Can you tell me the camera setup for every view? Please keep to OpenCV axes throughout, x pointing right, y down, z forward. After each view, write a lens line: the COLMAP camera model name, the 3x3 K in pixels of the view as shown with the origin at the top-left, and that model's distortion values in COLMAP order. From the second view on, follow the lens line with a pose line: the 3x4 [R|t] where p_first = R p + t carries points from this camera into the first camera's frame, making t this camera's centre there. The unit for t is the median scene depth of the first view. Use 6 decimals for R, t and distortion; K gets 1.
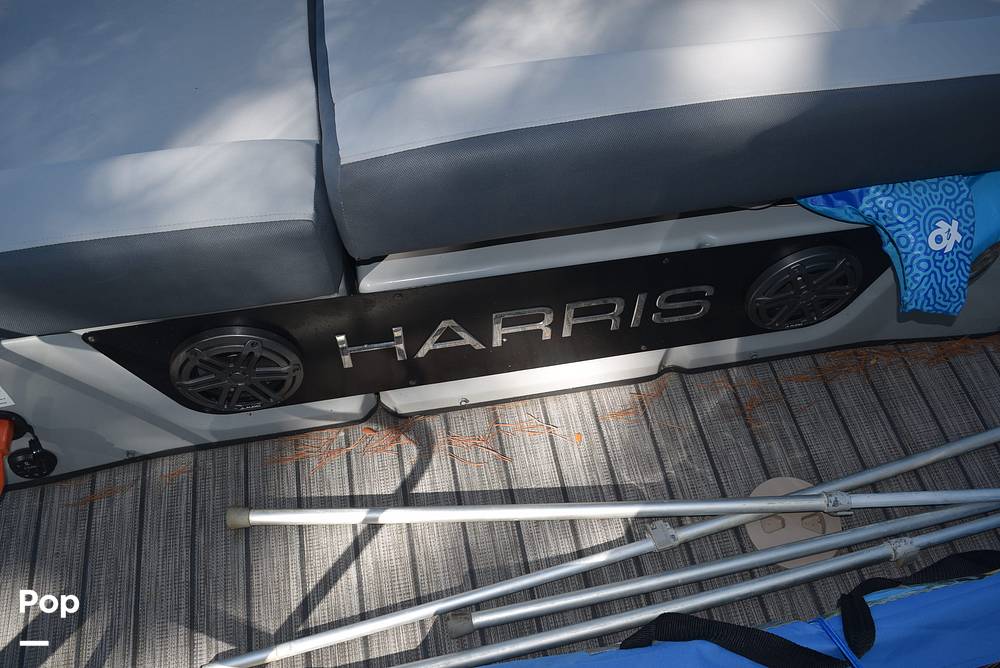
lens RADIAL K [[805.4, 0, 503.7], [0, 805.4, 336.7], [0, 0, 1]] dist [-0.089605, 0.007764]
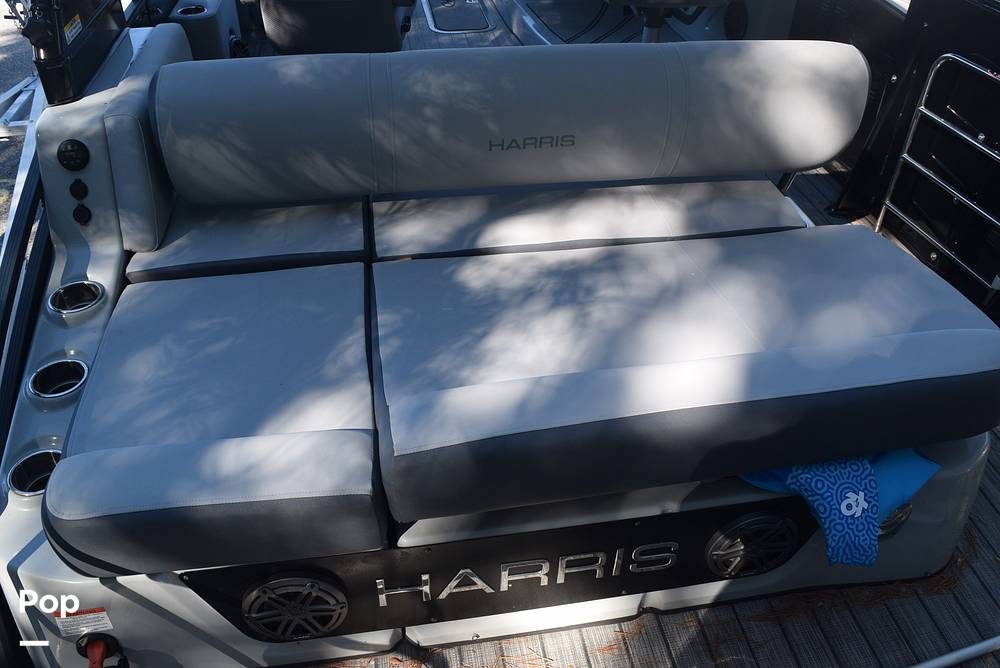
lens RADIAL K [[805.4, 0, 496.3], [0, 805.4, 332.7], [0, 0, 1]] dist [-0.089605, 0.007764]
pose [[0.999806, 0.010465, -0.016705, -0.003871], [-0.014727, 0.959849, -0.280130, -0.025946], [0.013102, 0.280322, 0.959817, -0.299580]]
